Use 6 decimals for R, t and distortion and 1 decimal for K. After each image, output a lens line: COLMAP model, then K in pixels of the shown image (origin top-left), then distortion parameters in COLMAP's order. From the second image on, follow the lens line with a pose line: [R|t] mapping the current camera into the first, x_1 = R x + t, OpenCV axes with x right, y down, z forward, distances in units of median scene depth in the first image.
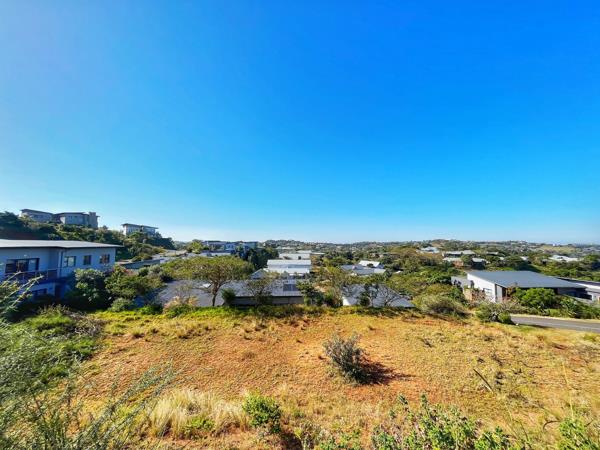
lens RADIAL K [[244.5, 0, 299.1], [0, 244.5, 223.4], [0, 0, 1]] dist [-0.001992, 0.000106]
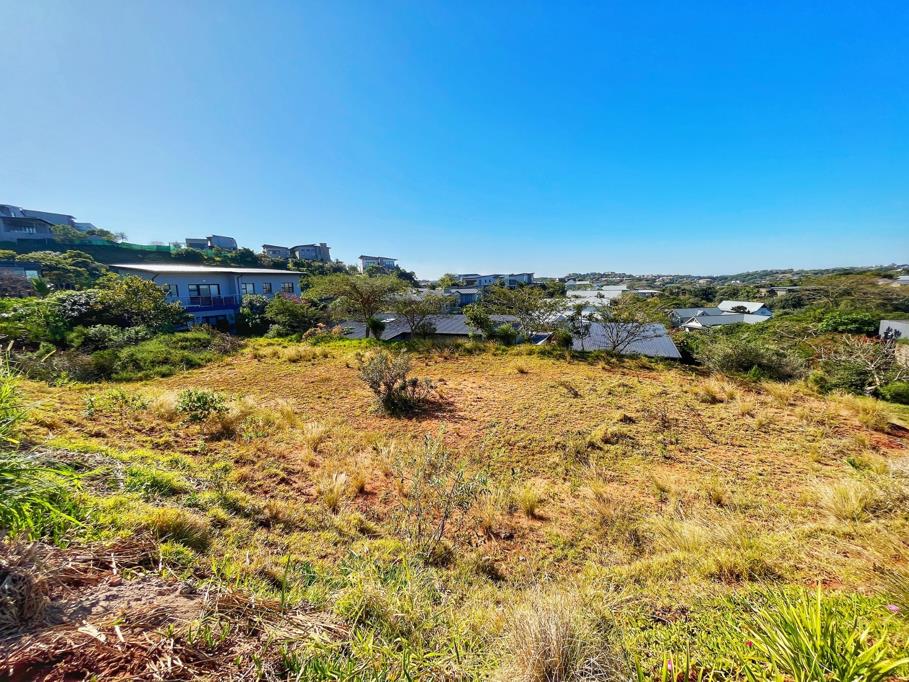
lens RADIAL K [[370.5, 0, 453.1], [0, 370.5, 338.6], [0, 0, 1]] dist [-0.001992, 0.000106]
pose [[0.901577, 0.037167, -0.431019, 0.099265], [0.063791, 0.973991, 0.217421, 0.024411], [0.427889, -0.223517, 0.875757, 0.021579]]
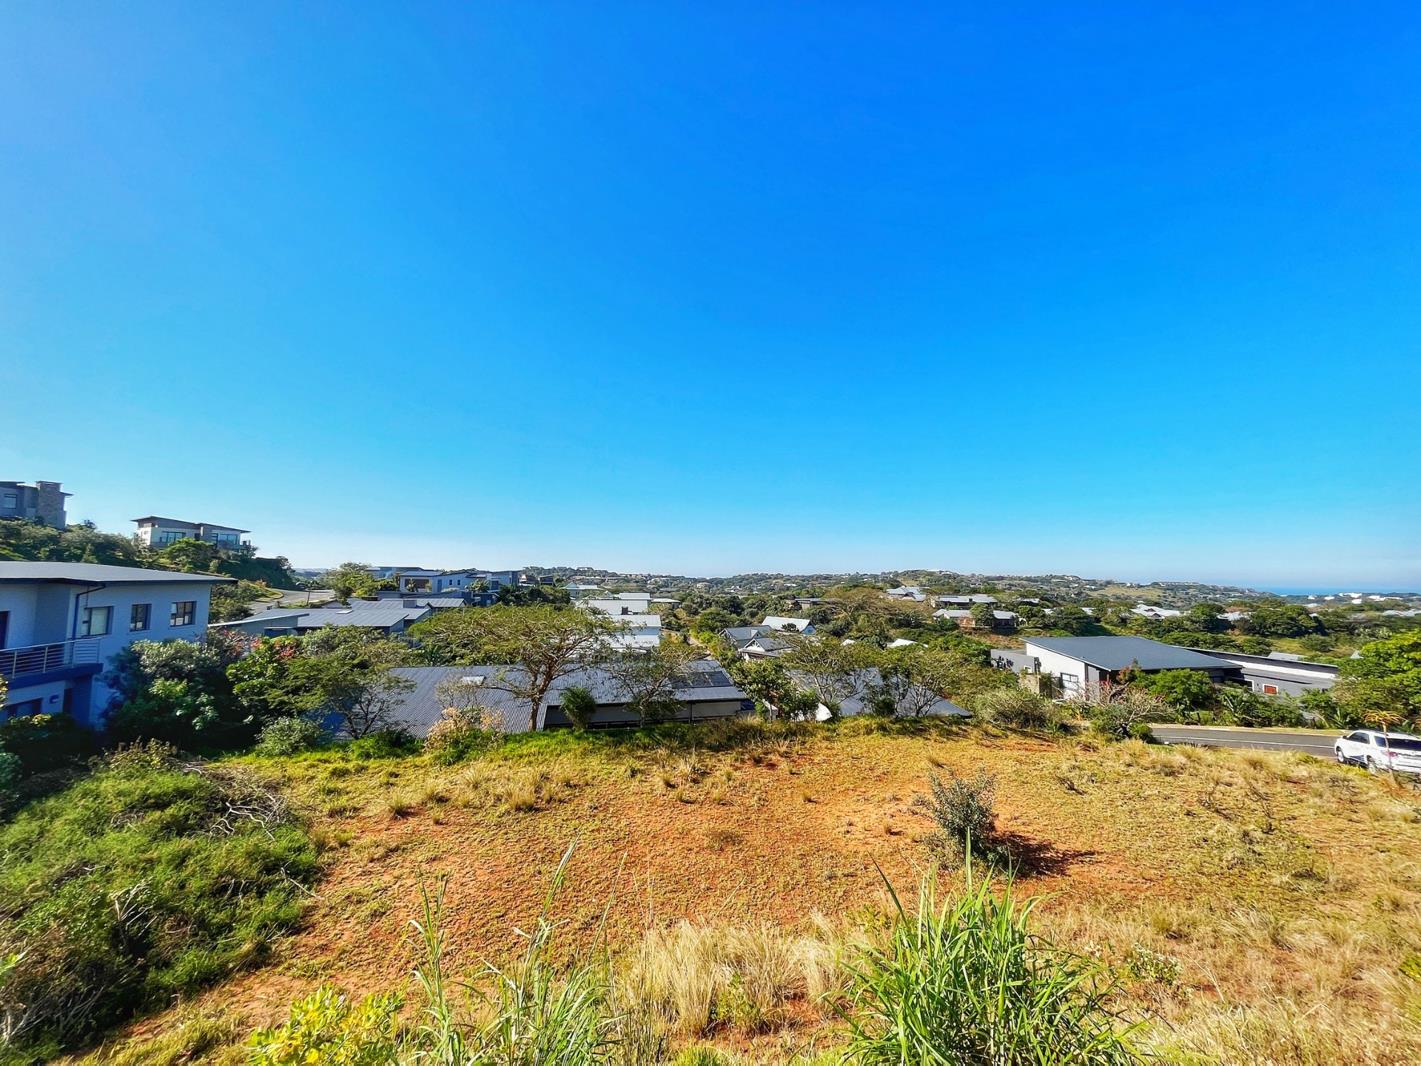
lens RADIAL K [[579.1, 0, 708.4], [0, 579.1, 529.3], [0, 0, 1]] dist [-0.001992, 0.000106]
pose [[0.982334, 0.024841, 0.185482, -0.062715], [-0.024889, 0.999688, -0.002070, 0.000480], [-0.185475, -0.002583, 0.982646, 0.002148]]
